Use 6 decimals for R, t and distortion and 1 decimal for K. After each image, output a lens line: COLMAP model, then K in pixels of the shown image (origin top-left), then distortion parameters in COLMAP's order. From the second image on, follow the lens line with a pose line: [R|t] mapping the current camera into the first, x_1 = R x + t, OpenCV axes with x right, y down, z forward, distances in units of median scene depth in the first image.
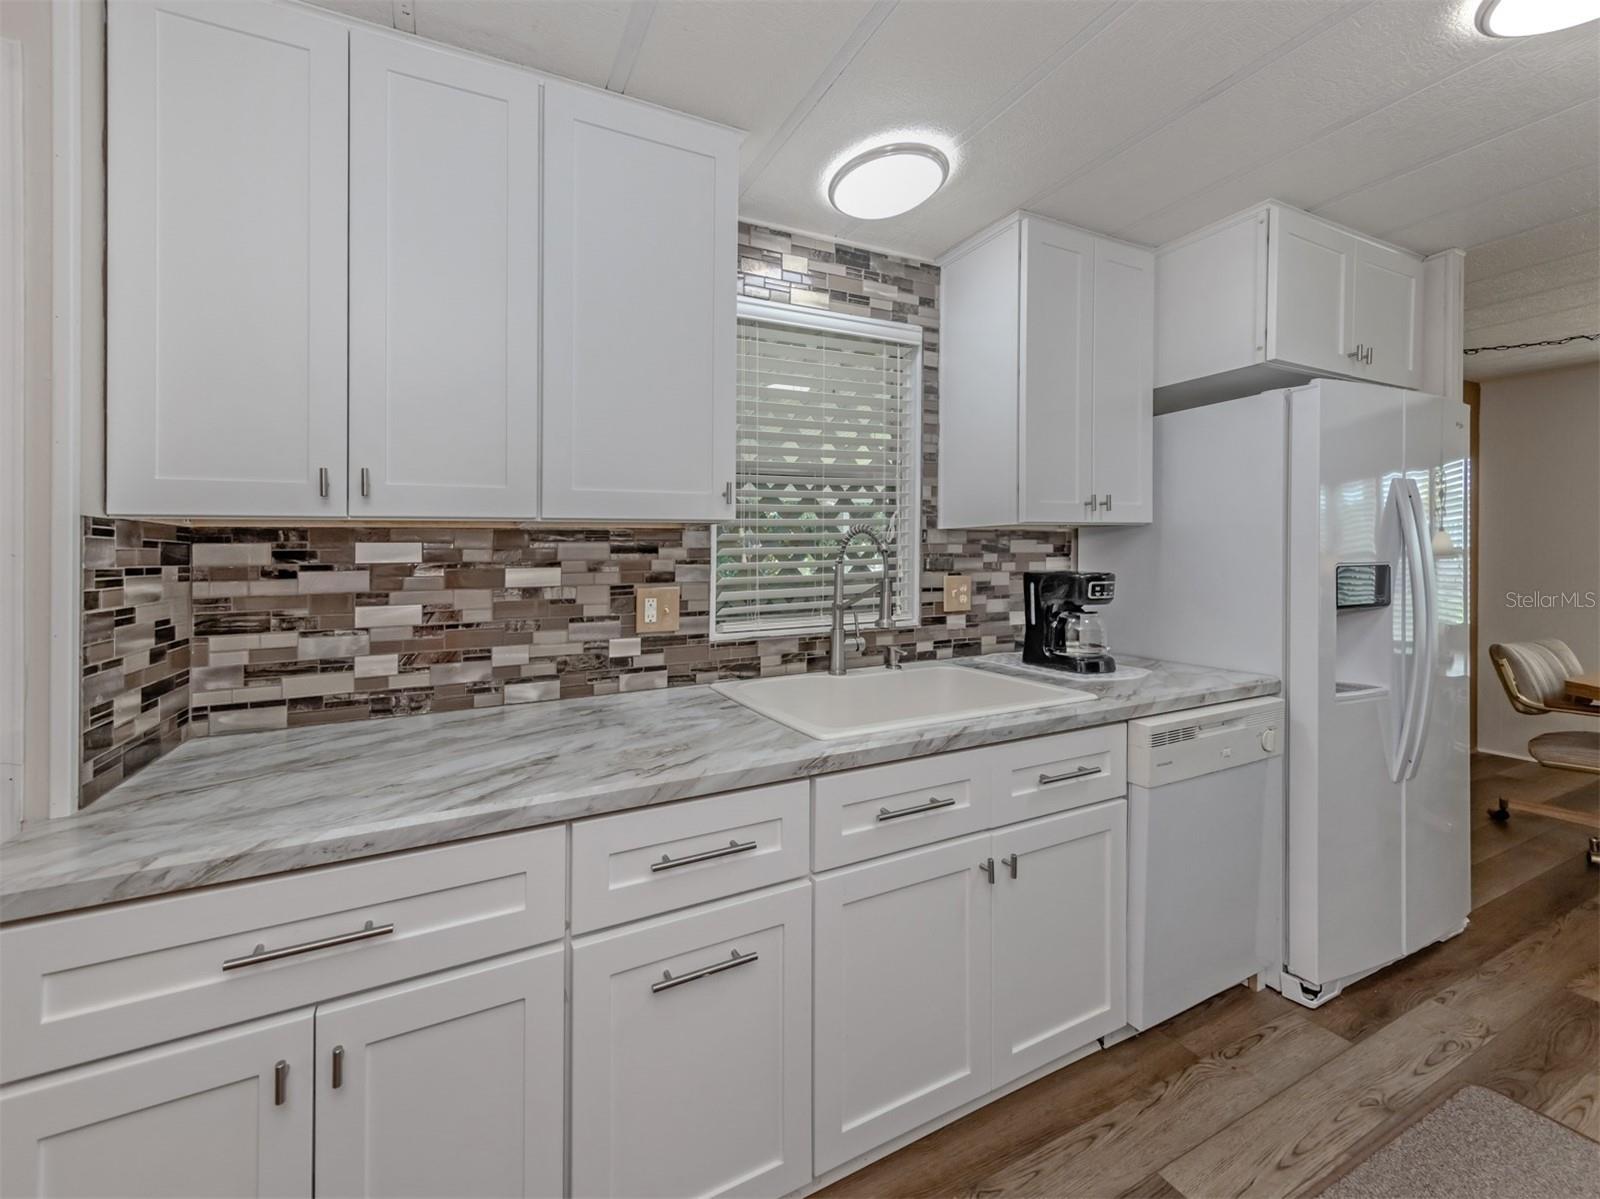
lens RADIAL K [[582.3, 0, 712.7], [0, 582.3, 571.7], [0, 0, 1]] dist [0.008049, -0.000116]
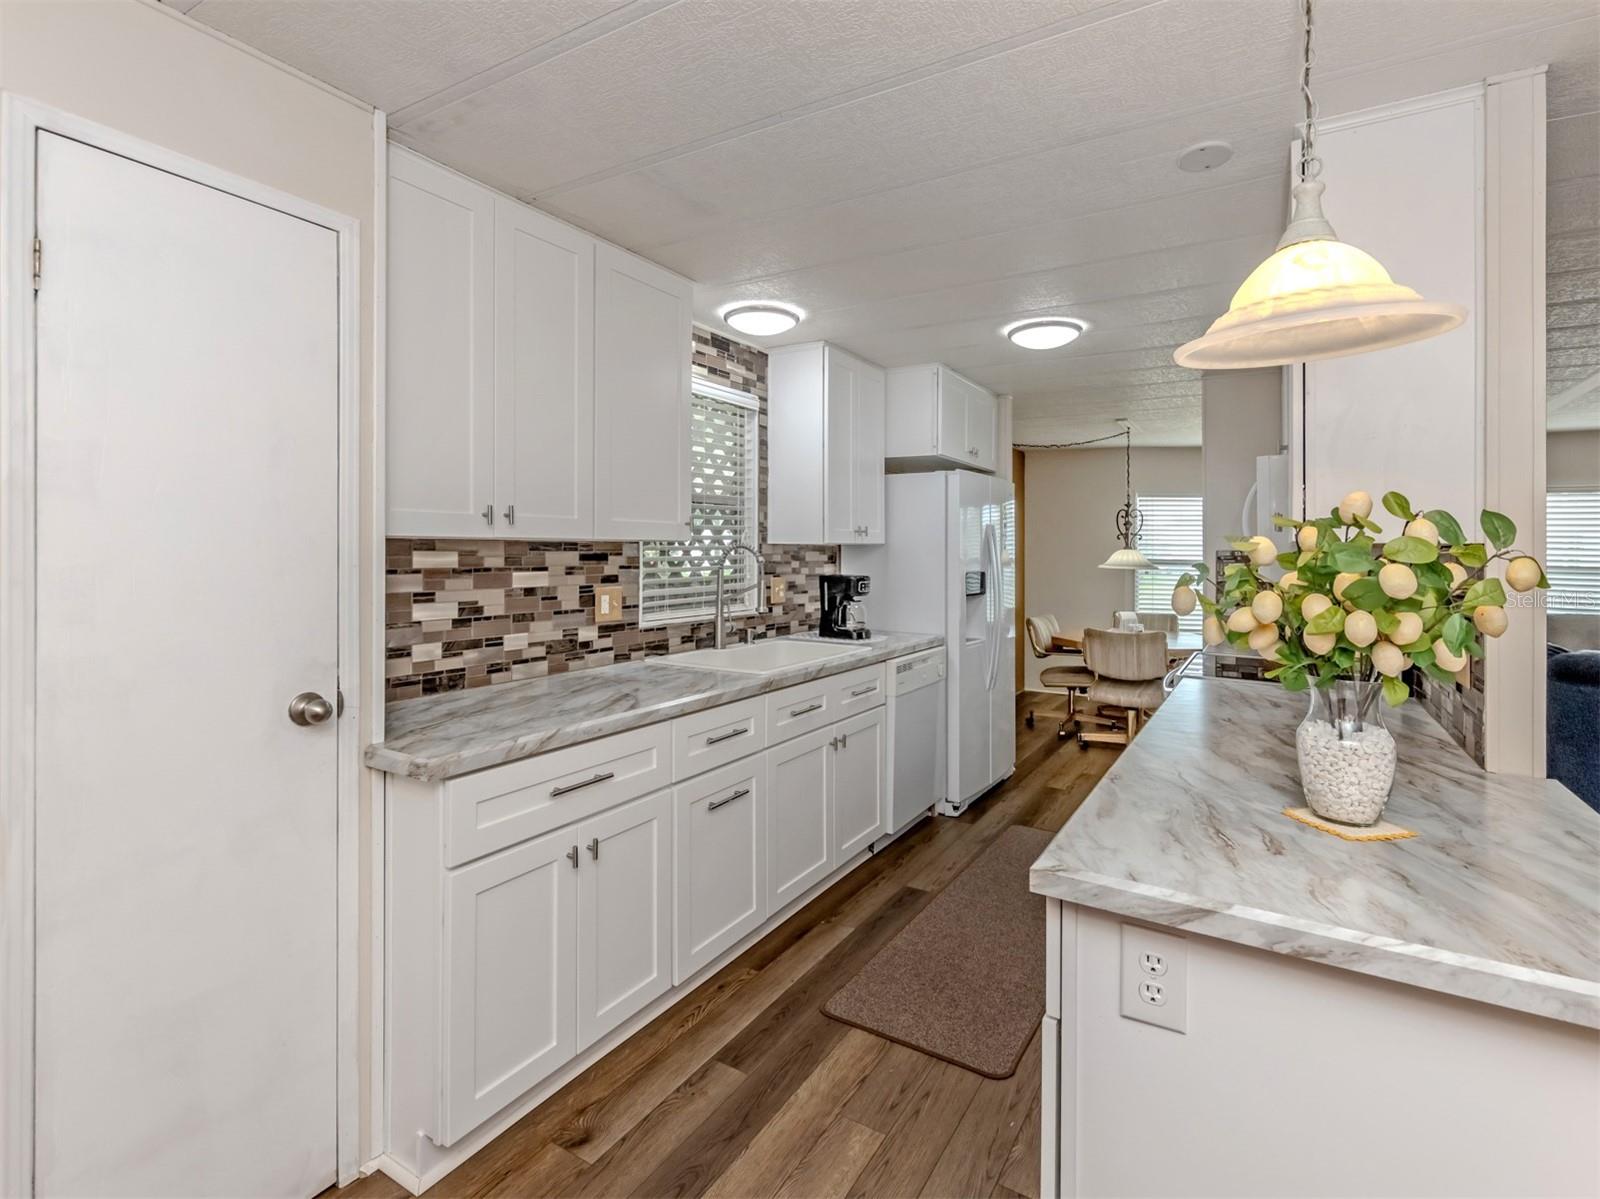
lens RADIAL K [[804.4, 0, 803.0], [0, 804.4, 545.8], [0, 0, 1]] dist [0.000517, -0.000229]
pose [[0.808543, 0.021546, 0.588042, -0.767651], [-0.003252, 0.999478, -0.032150, -0.007907], [-0.588428, 0.024082, 0.808191, -0.678199]]
